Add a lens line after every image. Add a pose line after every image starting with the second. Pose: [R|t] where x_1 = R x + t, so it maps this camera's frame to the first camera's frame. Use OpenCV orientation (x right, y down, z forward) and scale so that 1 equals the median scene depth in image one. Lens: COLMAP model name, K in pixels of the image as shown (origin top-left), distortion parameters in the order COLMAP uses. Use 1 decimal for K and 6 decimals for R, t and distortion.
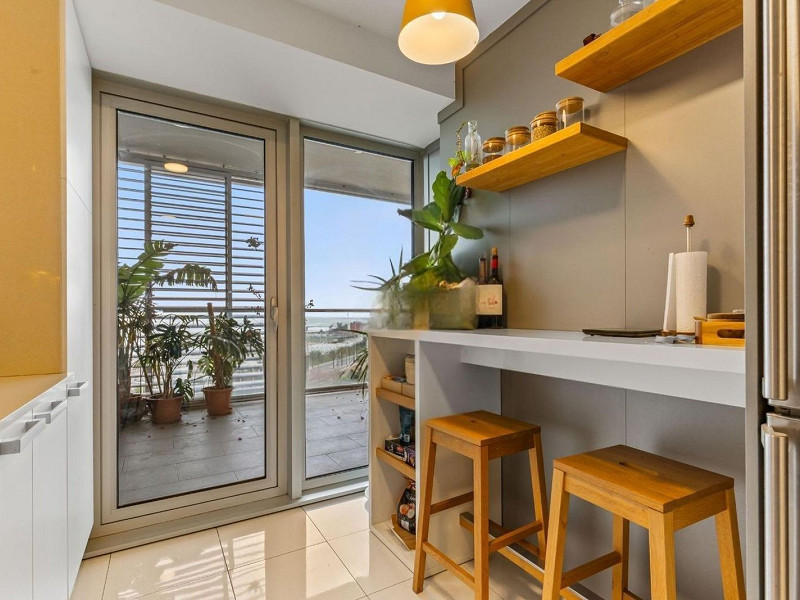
lens RADIAL K [[407.6, 0, 400.3], [0, 407.6, 305.4], [0, 0, 1]] dist [0.019728, 0.000407]
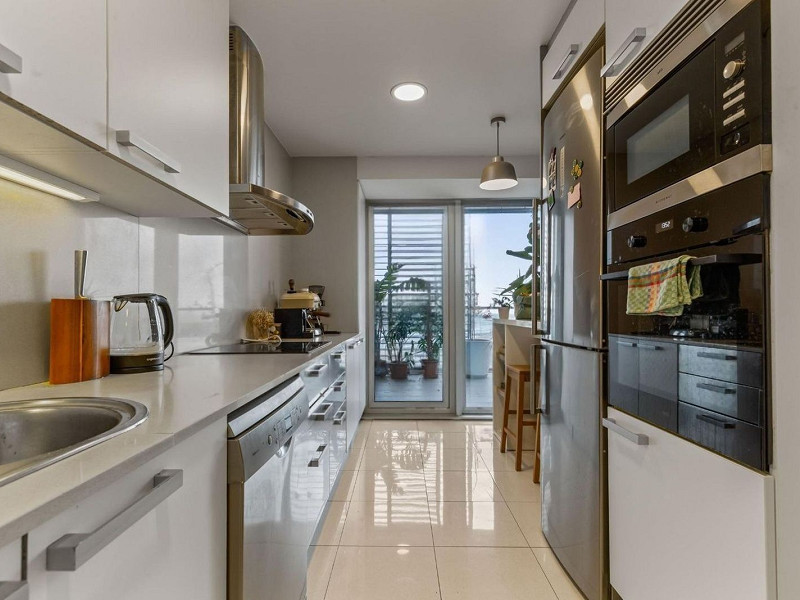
lens RADIAL K [[407.6, 0, 400.3], [0, 407.6, 305.4], [0, 0, 1]] dist [0.019728, 0.000407]
pose [[0.862363, 0.002715, -0.506282, 0.217260], [-0.000408, 0.999989, 0.004668, -0.005119], [0.506290, -0.003819, 0.862355, -0.332710]]
